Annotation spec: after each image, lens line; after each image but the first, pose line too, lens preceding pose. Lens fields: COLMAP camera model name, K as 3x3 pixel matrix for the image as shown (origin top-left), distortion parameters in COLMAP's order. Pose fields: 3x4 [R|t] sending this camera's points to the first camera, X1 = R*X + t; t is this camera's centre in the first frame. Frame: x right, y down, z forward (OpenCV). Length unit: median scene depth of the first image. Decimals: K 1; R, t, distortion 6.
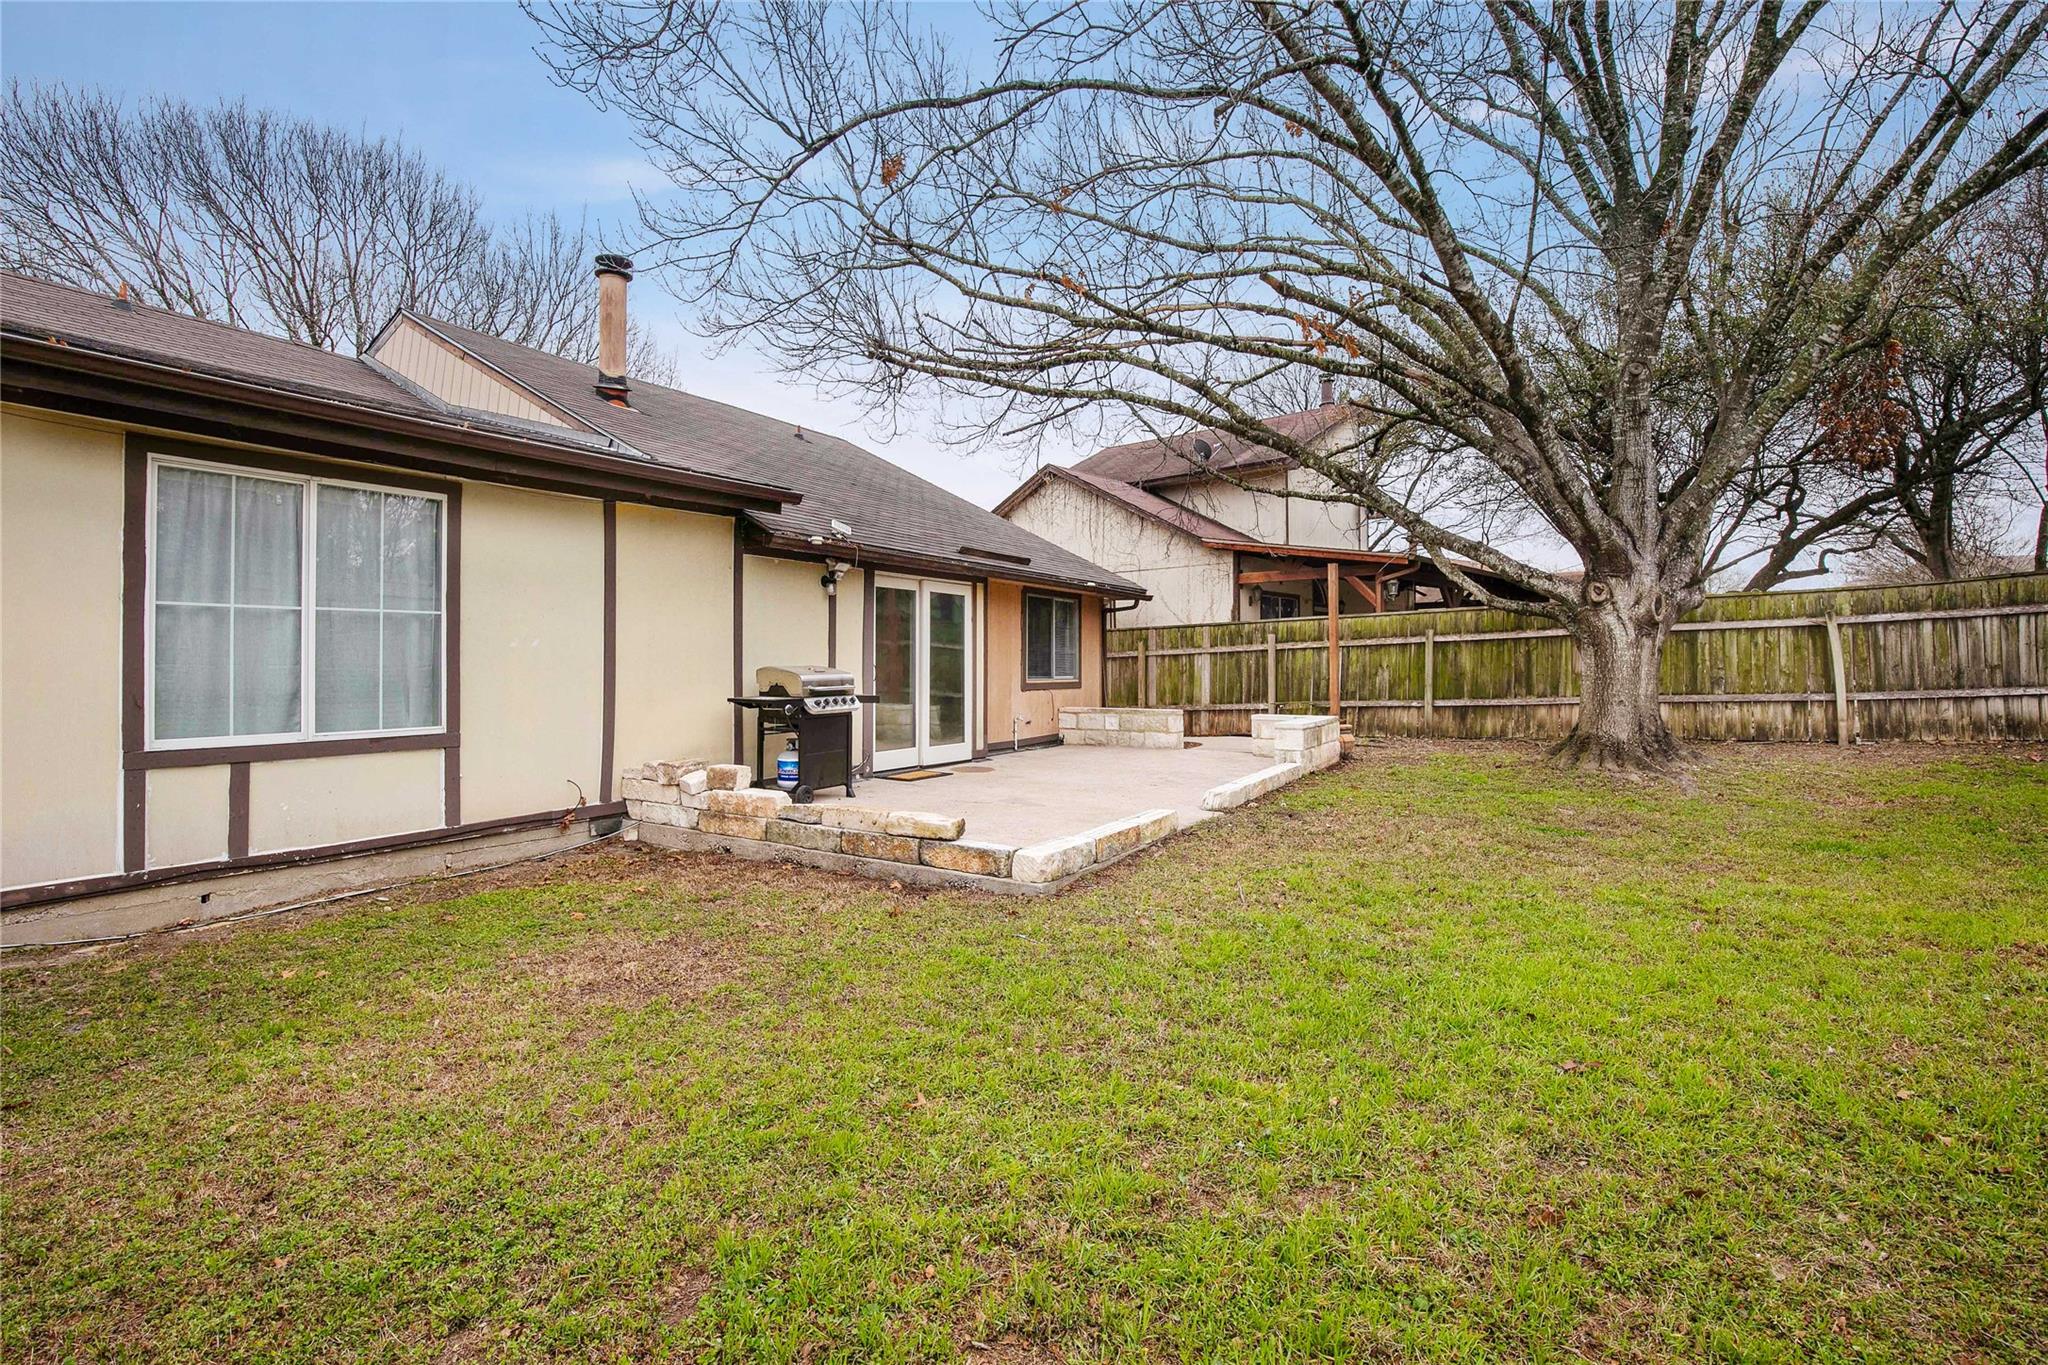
lens RADIAL K [[949.9, 0, 1023.1], [0, 949.9, 650.2], [0, 0, 1]] dist [-0.019121, 0.001301]
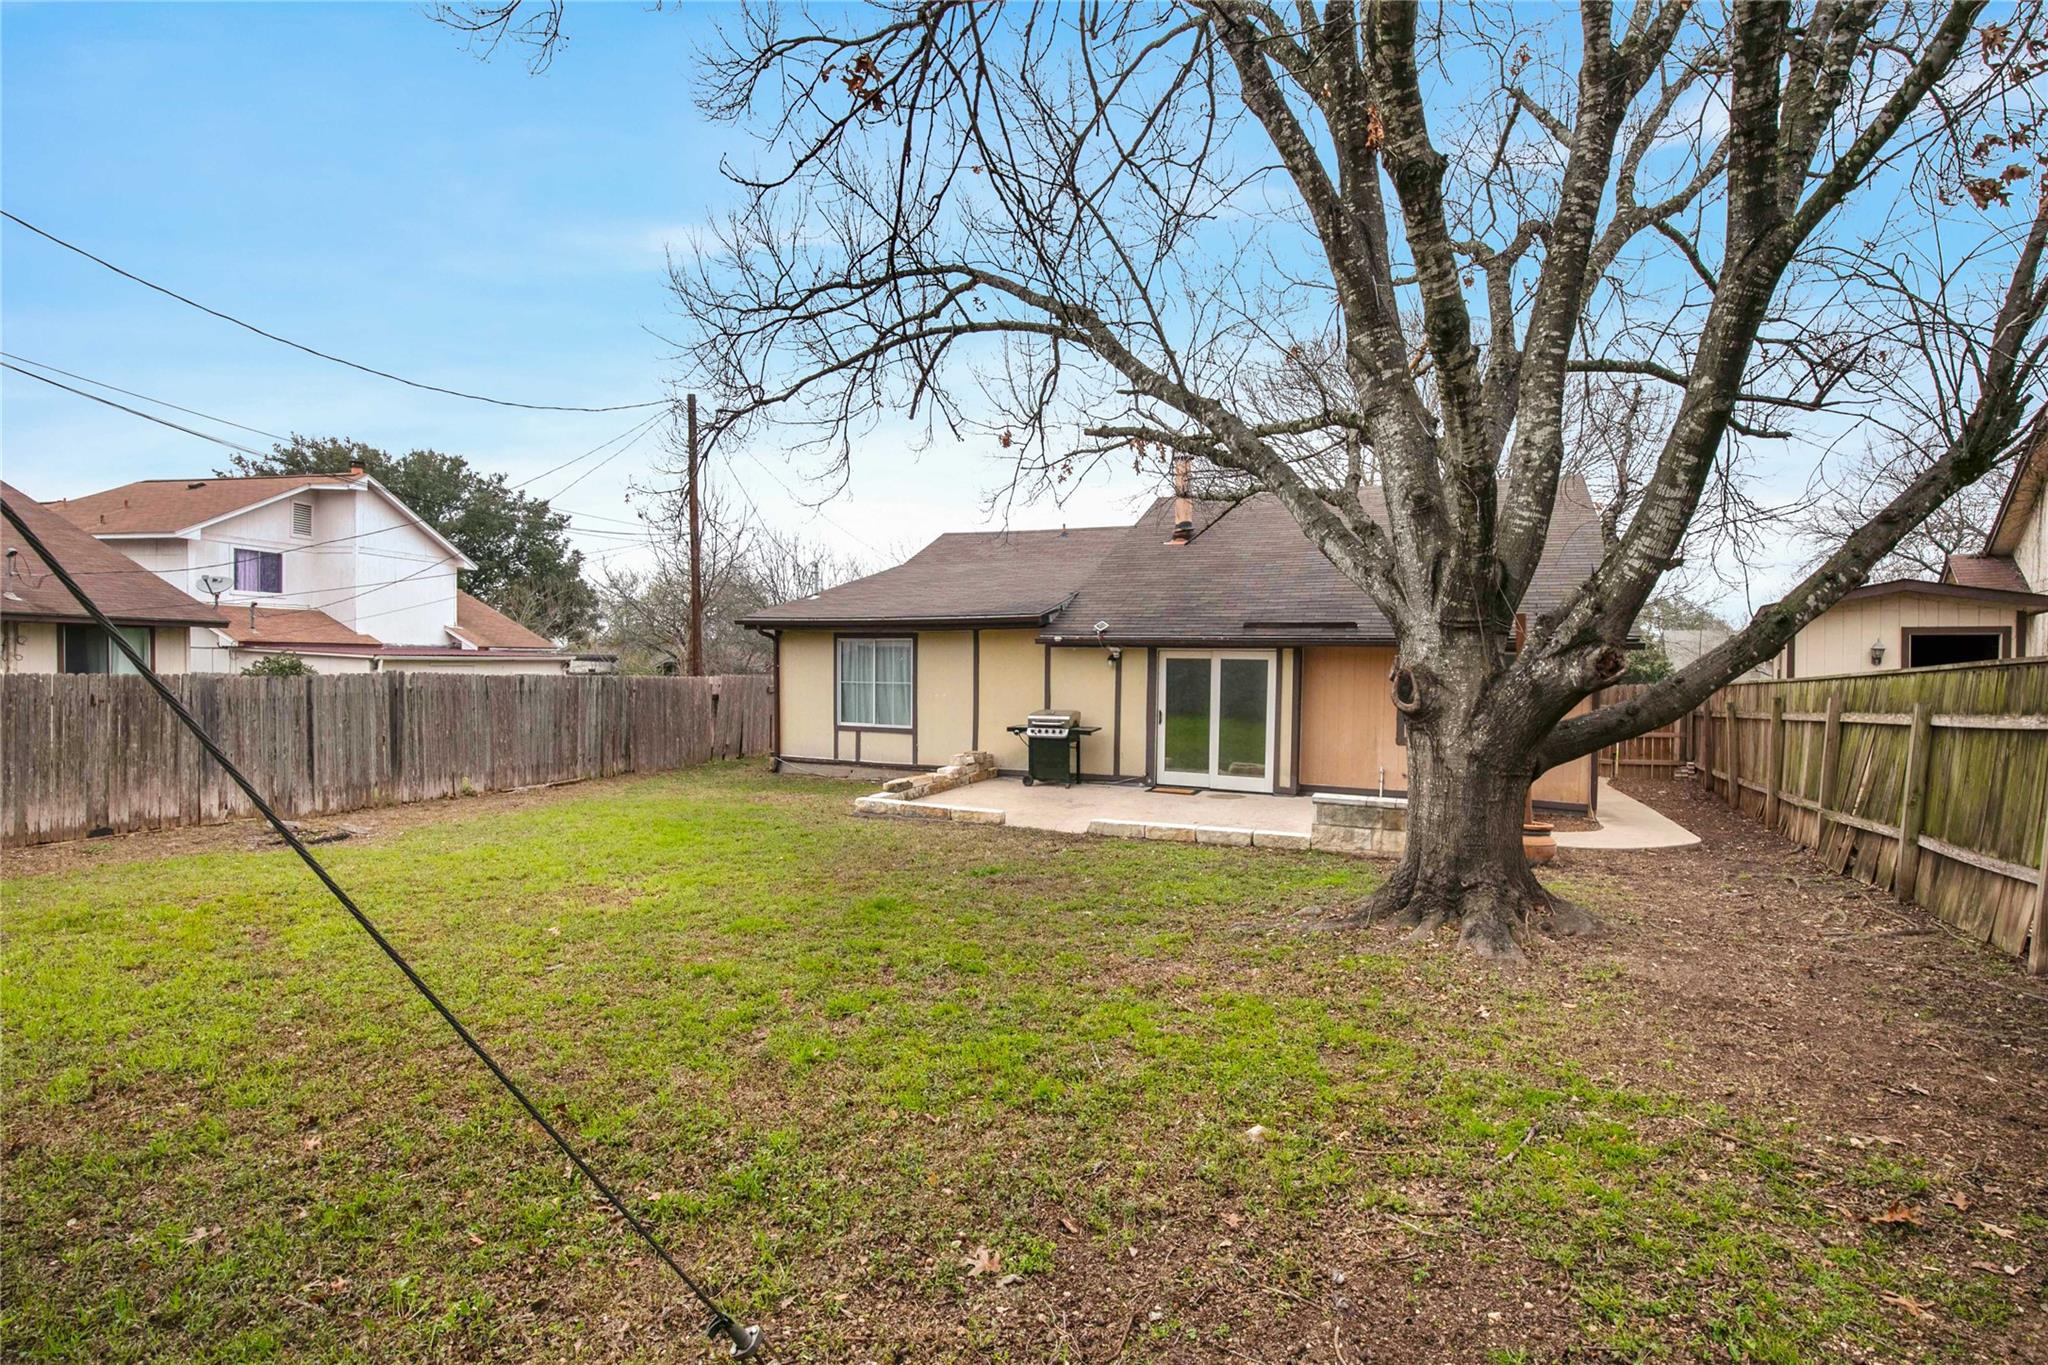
lens RADIAL K [[918.0, 0, 1078.1], [0, 918.0, 686.9], [0, 0, 1]] dist [0.000135, 0.000171]
pose [[0.162803, 0.028006, -0.986261, 1.113914], [-0.003366, 0.999607, 0.027830, -0.057096], [0.986653, -0.001211, 0.162833, 0.578399]]
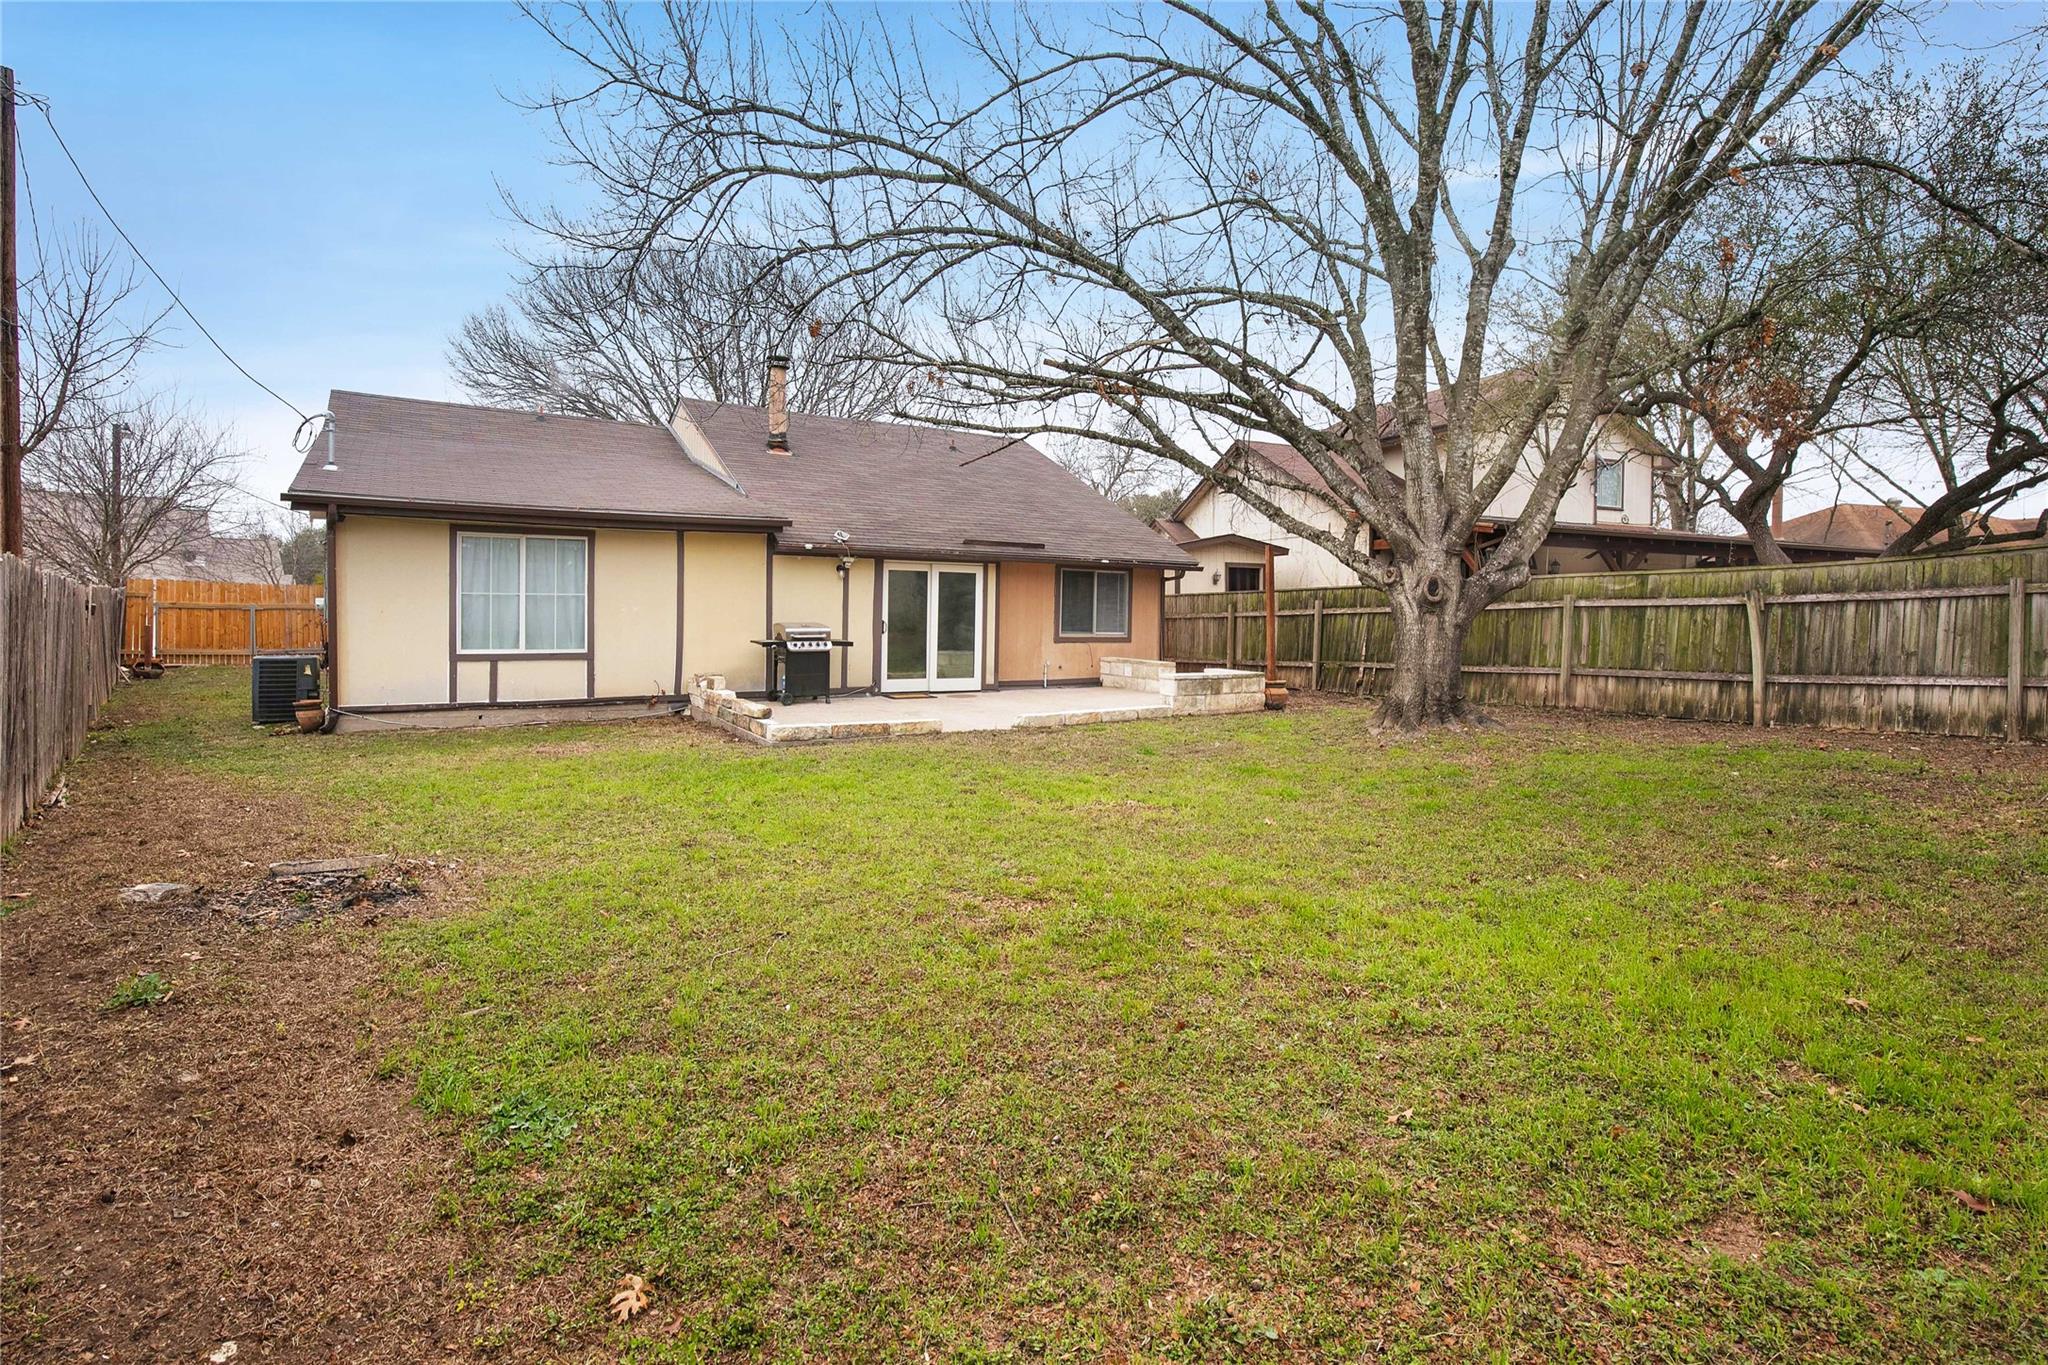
lens RADIAL K [[959.9, 0, 1007.9], [0, 959.9, 626.3], [0, 0, 1]] dist [-0.014738, -0.000235]
pose [[0.889436, 0.027013, -0.456260, 0.647354], [-0.012354, 0.999308, 0.035082, -0.030532], [0.456892, -0.025567, 0.889154, -0.245990]]
